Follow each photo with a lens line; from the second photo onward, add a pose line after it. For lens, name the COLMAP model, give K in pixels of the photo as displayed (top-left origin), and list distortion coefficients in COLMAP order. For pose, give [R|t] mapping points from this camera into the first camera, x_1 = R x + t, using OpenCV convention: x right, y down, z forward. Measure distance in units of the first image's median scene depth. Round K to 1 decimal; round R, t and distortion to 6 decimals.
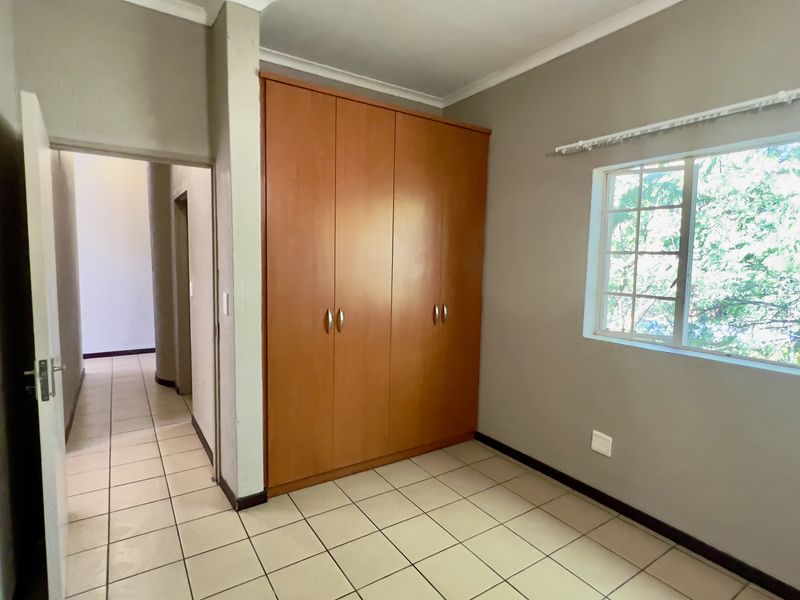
lens RADIAL K [[426.6, 0, 395.9], [0, 426.6, 297.1], [0, 0, 1]] dist [0.000350, 0.001644]
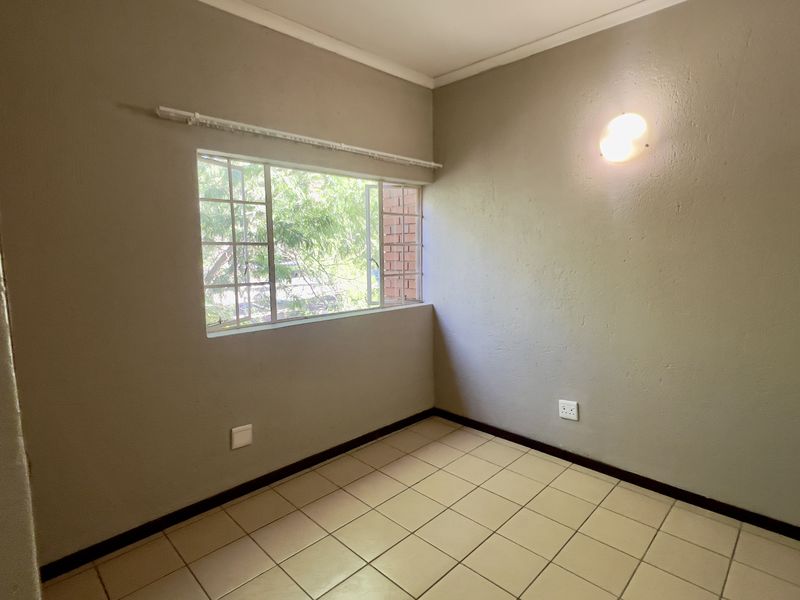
lens RADIAL K [[426.6, 0, 395.9], [0, 426.6, 300.8], [0, 0, 1]] dist [0.000350, 0.001644]
pose [[-0.202686, -0.126005, 0.971103, -0.567488], [0.095993, 0.984354, 0.147760, -0.088275], [-0.974527, 0.123168, -0.187419, 0.878472]]
